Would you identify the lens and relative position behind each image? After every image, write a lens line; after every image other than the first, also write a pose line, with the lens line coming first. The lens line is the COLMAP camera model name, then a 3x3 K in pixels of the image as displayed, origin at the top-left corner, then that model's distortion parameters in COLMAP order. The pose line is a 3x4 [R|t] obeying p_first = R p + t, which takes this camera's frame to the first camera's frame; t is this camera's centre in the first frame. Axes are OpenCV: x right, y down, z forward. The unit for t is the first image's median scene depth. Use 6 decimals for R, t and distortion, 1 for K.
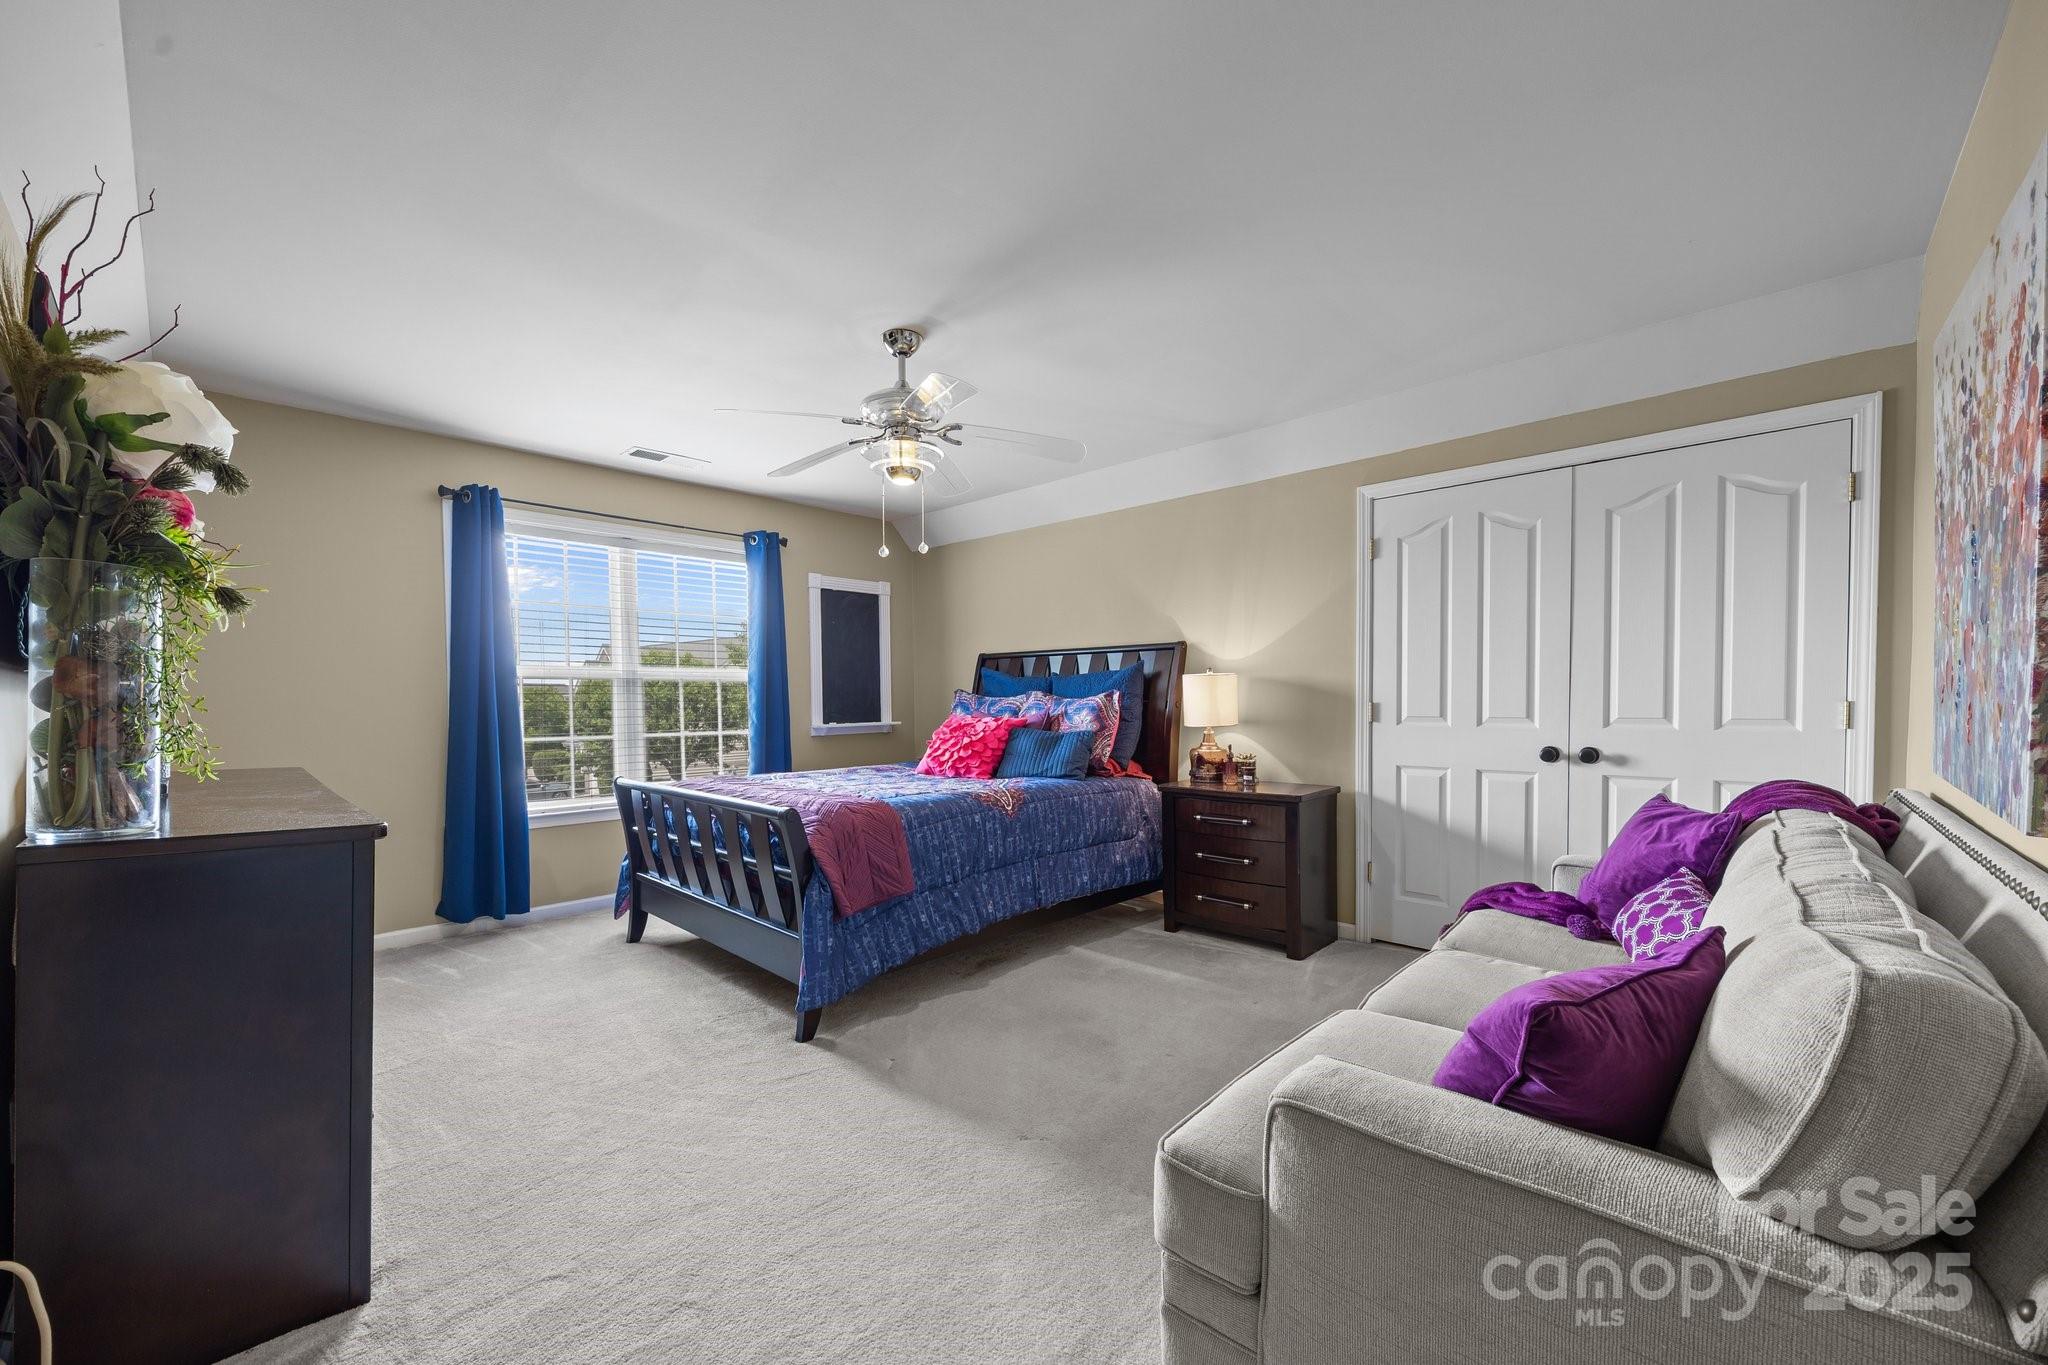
lens RADIAL K [[791.8, 0, 1003.7], [0, 791.8, 713.2], [0, 0, 1]] dist [-0.002523, -0.000171]
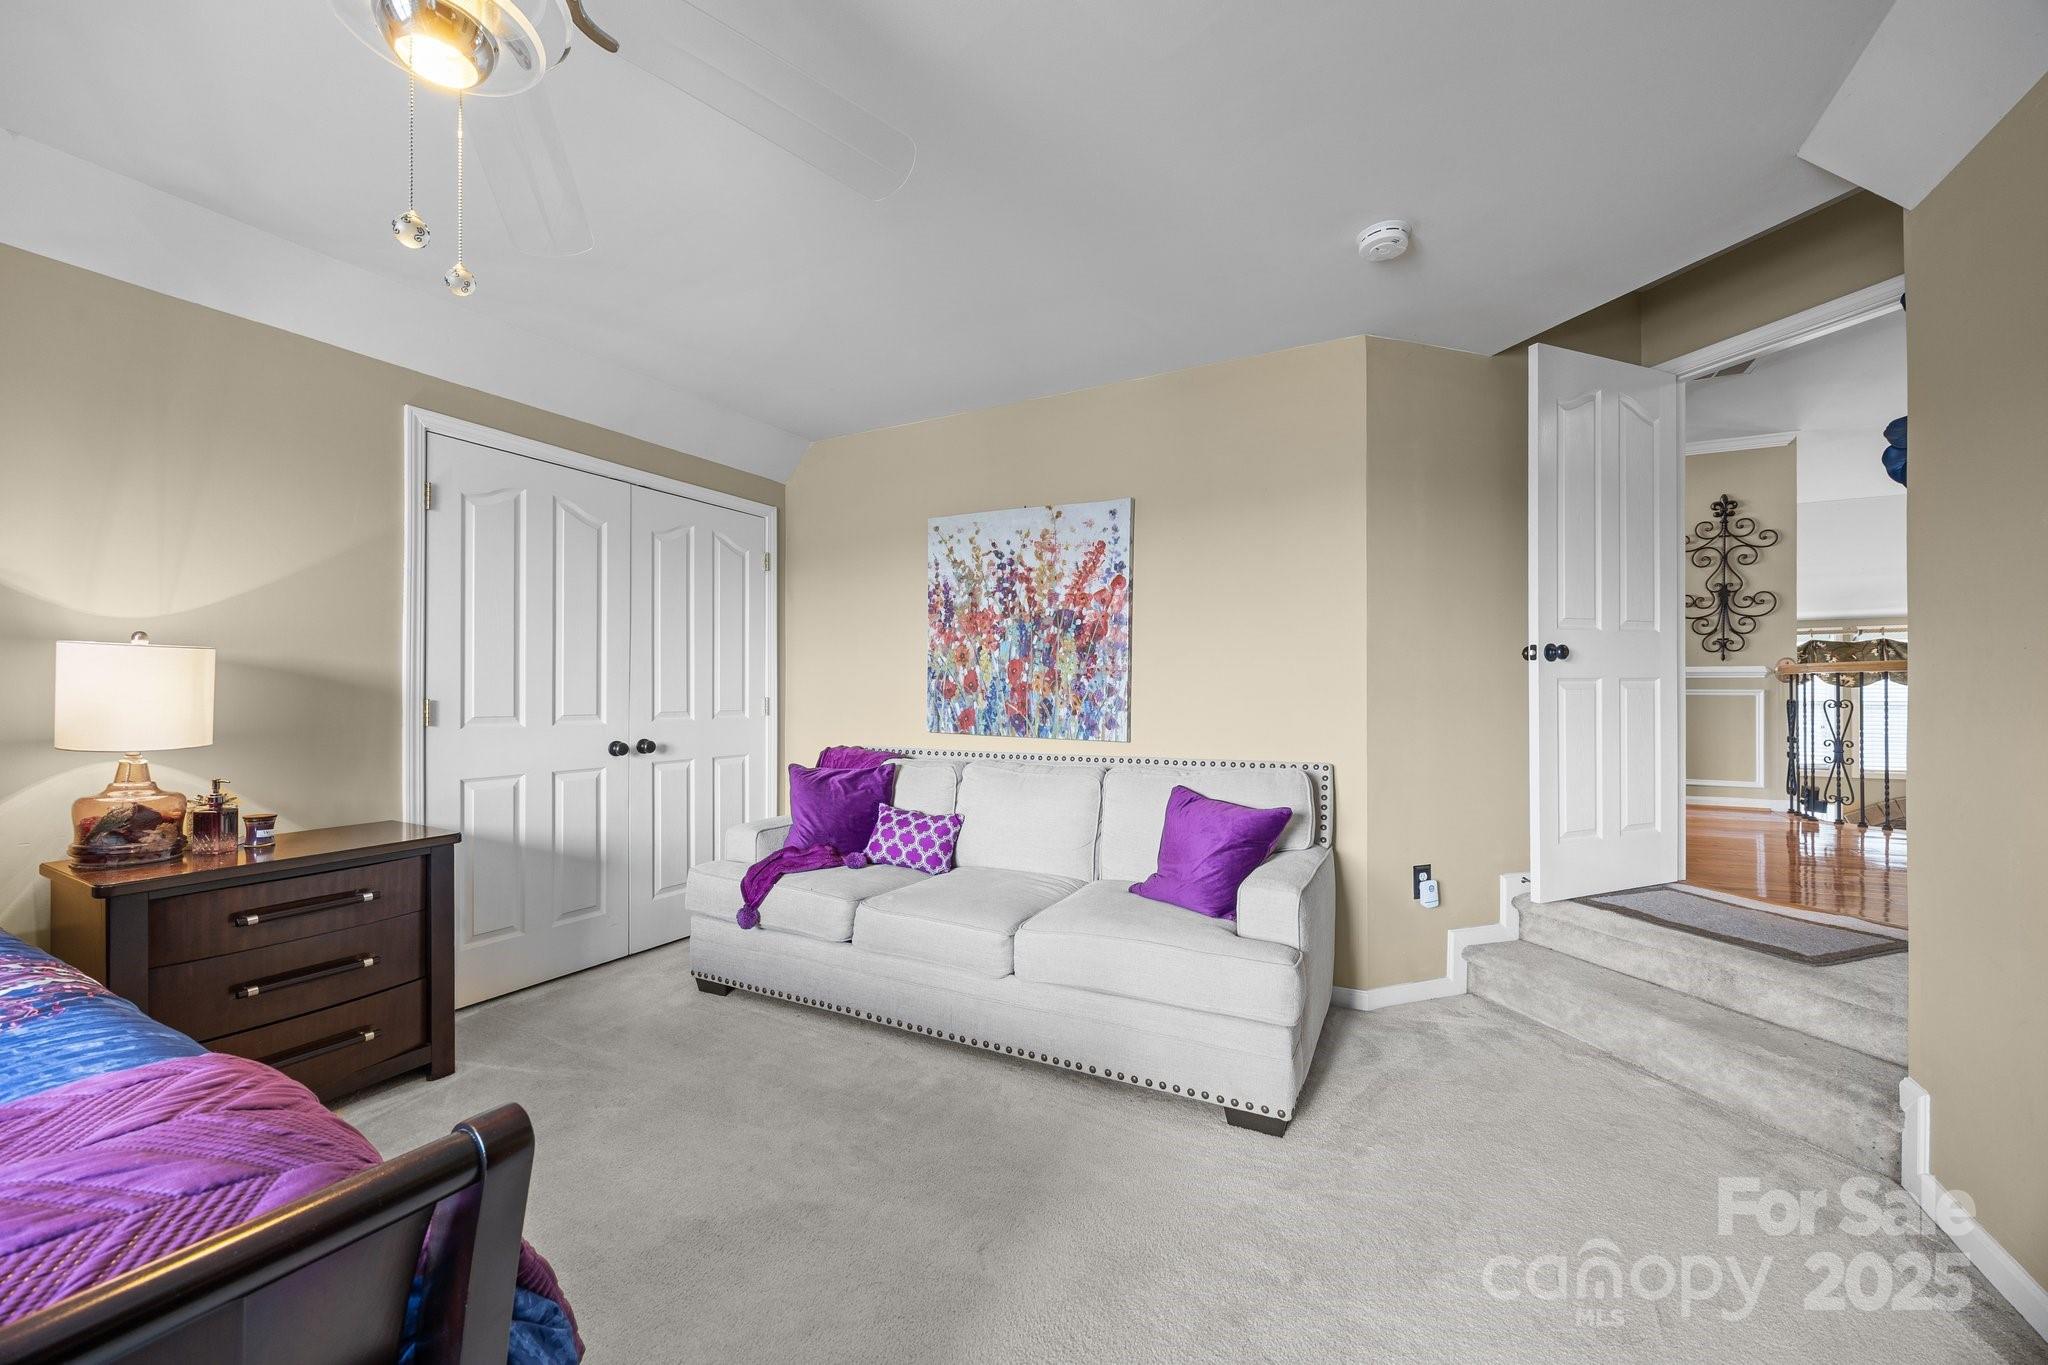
lens RADIAL K [[791.8, 0, 1023.7], [0, 791.8, 689.2], [0, 0, 1]] dist [-0.002523, -0.000171]
pose [[-0.256535, 0.018674, 0.966355, -0.423672], [0.022274, 0.999662, -0.013405, -0.000832], [-0.966278, 0.018085, -0.256864, 0.683458]]
